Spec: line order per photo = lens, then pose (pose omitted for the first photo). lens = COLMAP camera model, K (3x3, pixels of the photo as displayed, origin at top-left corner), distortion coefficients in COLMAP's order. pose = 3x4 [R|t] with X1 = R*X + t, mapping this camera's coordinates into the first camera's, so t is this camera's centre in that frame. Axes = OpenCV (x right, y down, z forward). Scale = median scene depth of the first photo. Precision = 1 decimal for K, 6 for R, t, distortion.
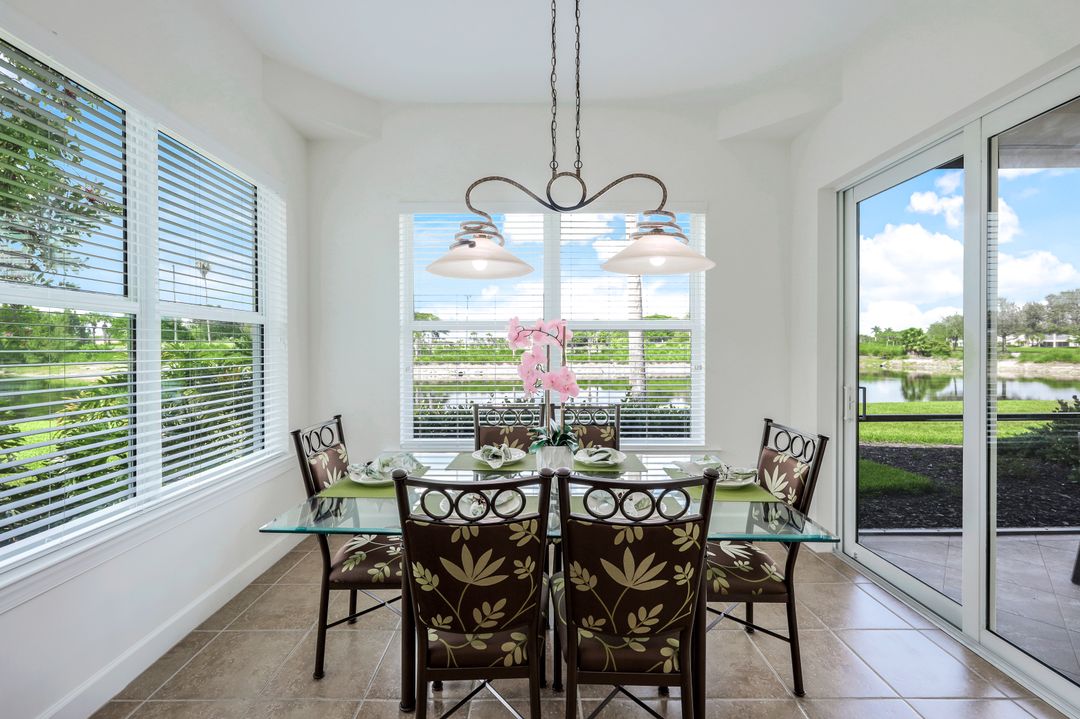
lens RADIAL K [[445.5, 0, 530.9], [0, 445.5, 353.3], [0, 0, 1]] dist [-0.000935, 0.001407]
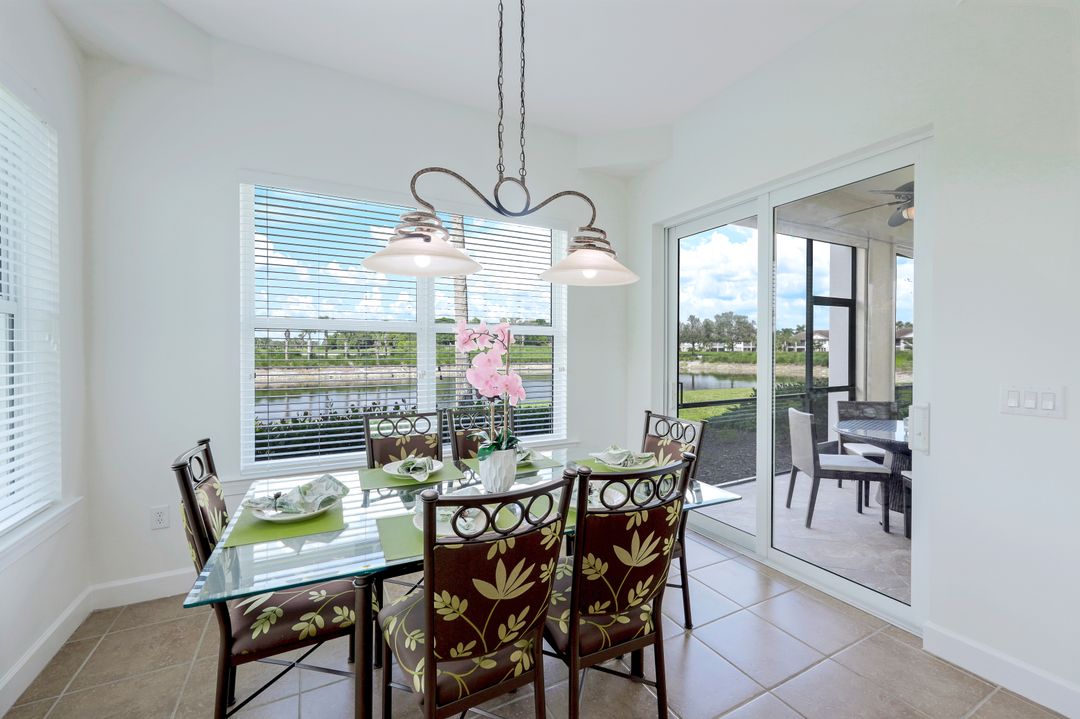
lens RADIAL K [[445.5, 0, 536.6], [0, 445.5, 357.3], [0, 0, 1]] dist [-0.000935, 0.001407]
pose [[0.885742, -0.002322, 0.464171, -0.345561], [0.000824, 0.999994, 0.003431, -0.003270], [-0.464176, -0.002656, 0.885739, 0.081362]]
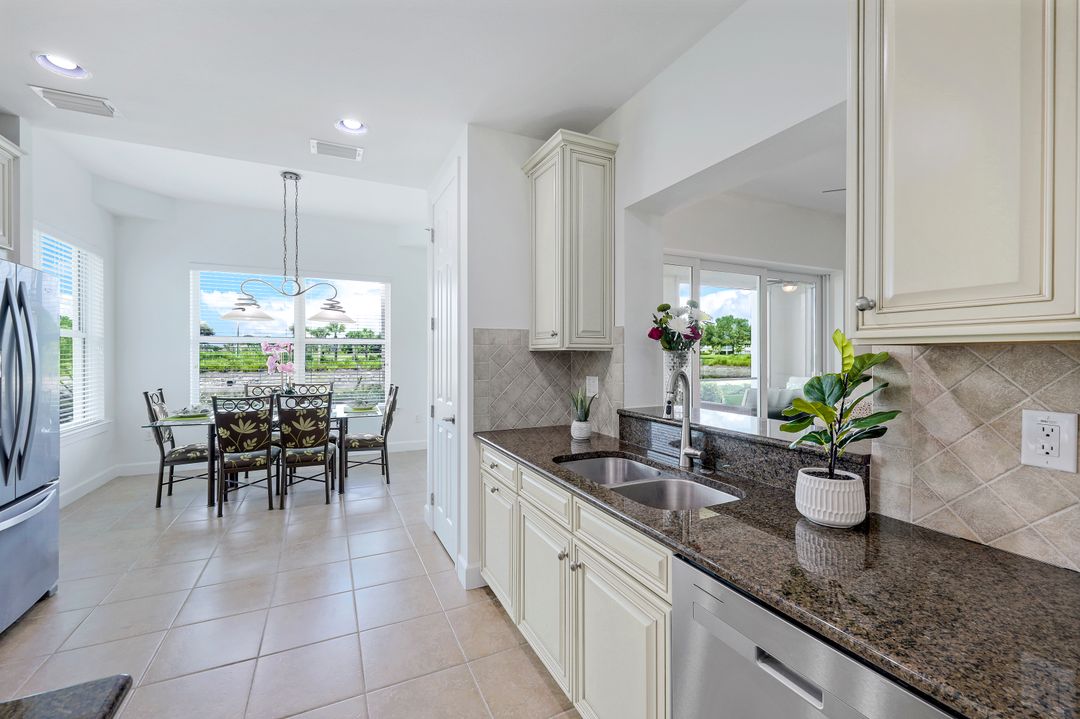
lens RADIAL K [[445.5, 0, 540.3], [0, 445.5, 357.5], [0, 0, 1]] dist [-0.000935, 0.001407]
pose [[0.900105, -0.000365, 0.435672, 0.244484], [0.002528, 0.999987, -0.004386, 0.019935], [-0.435665, 0.005049, 0.900095, -1.736850]]
